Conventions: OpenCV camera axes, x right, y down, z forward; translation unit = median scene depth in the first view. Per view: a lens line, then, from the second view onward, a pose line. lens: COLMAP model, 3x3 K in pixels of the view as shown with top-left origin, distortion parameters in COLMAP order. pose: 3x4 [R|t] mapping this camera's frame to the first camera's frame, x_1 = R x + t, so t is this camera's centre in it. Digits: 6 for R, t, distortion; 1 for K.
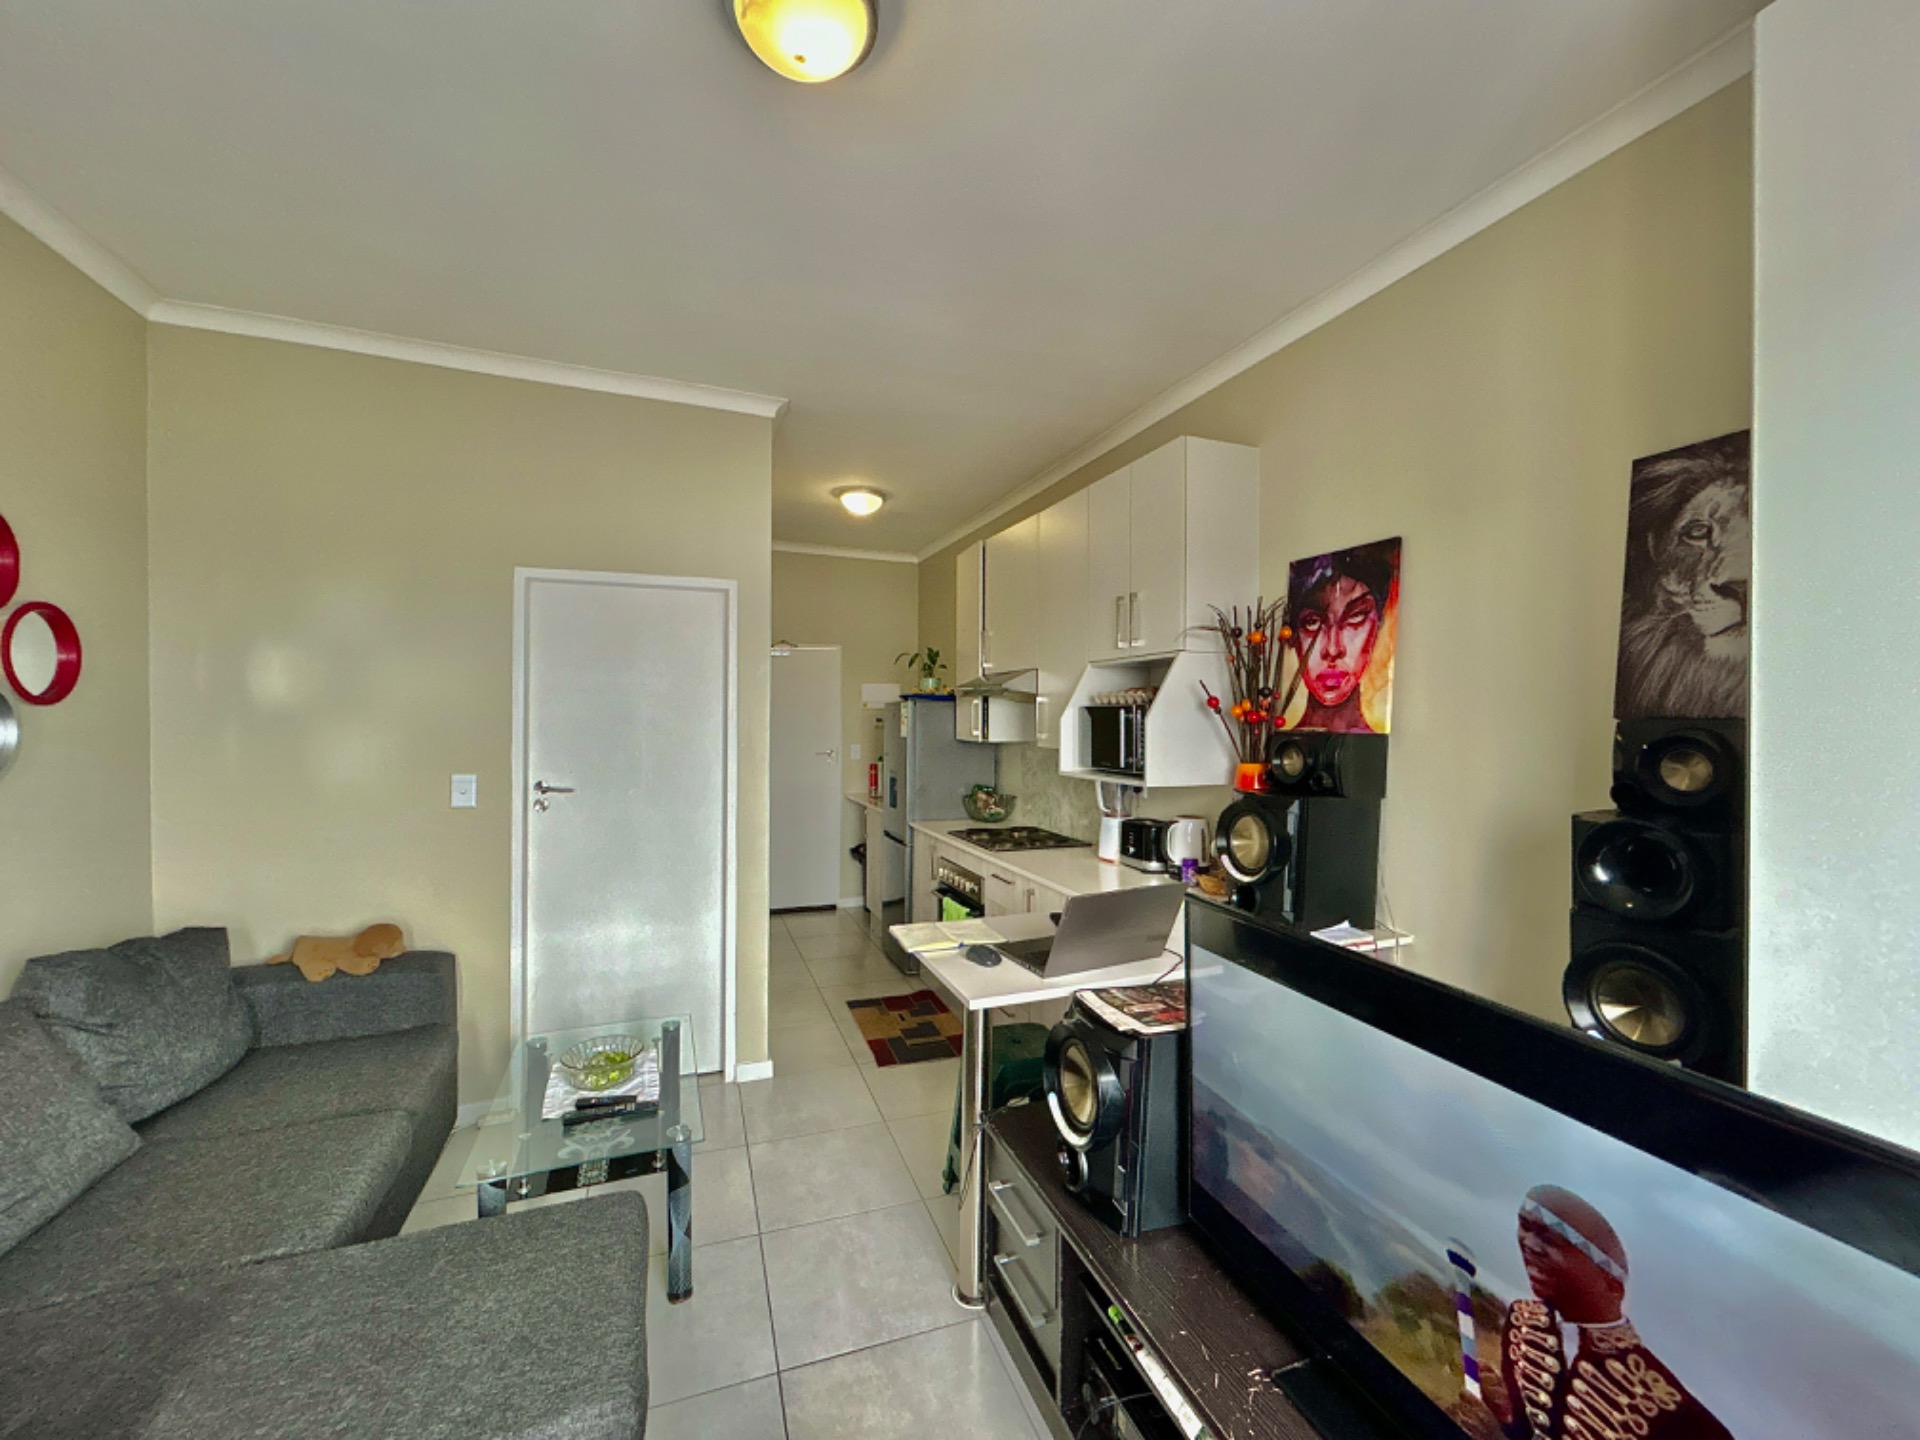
lens RADIAL K [[772.0, 0, 956.6], [0, 772.0, 719.0], [0, 0, 1]] dist [-0.001188, 0.000976]
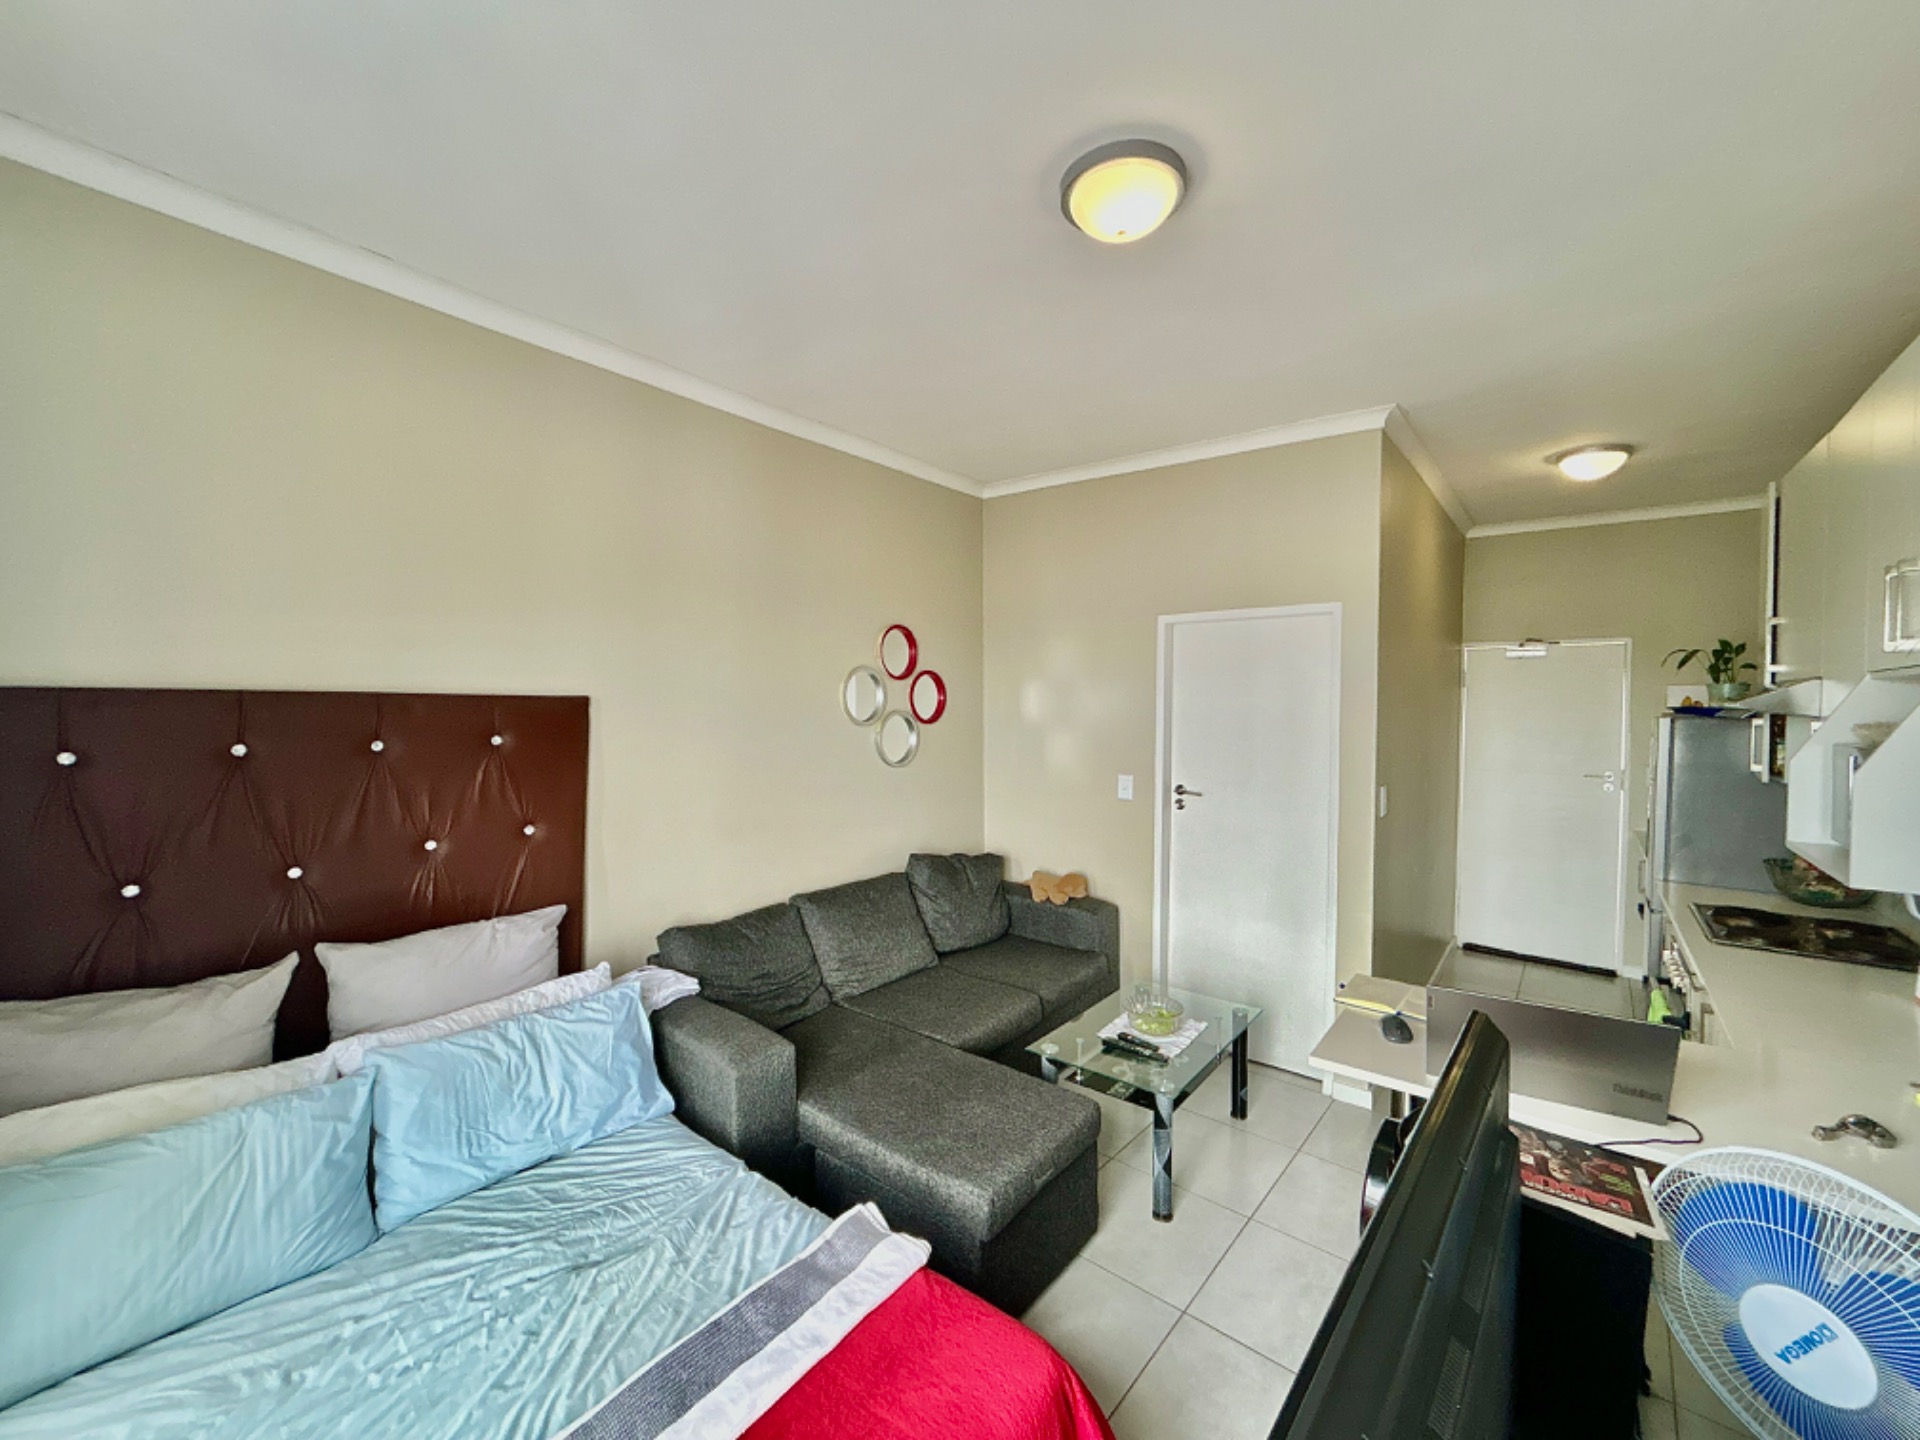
lens RADIAL K [[772.0, 0, 956.7], [0, 772.0, 714.9], [0, 0, 1]] dist [-0.001188, 0.000976]
pose [[0.505439, 0.013575, -0.862756, 0.423098], [-0.008092, 0.999907, 0.010993, -0.051650], [0.862825, 0.001425, 0.505501, 0.075803]]
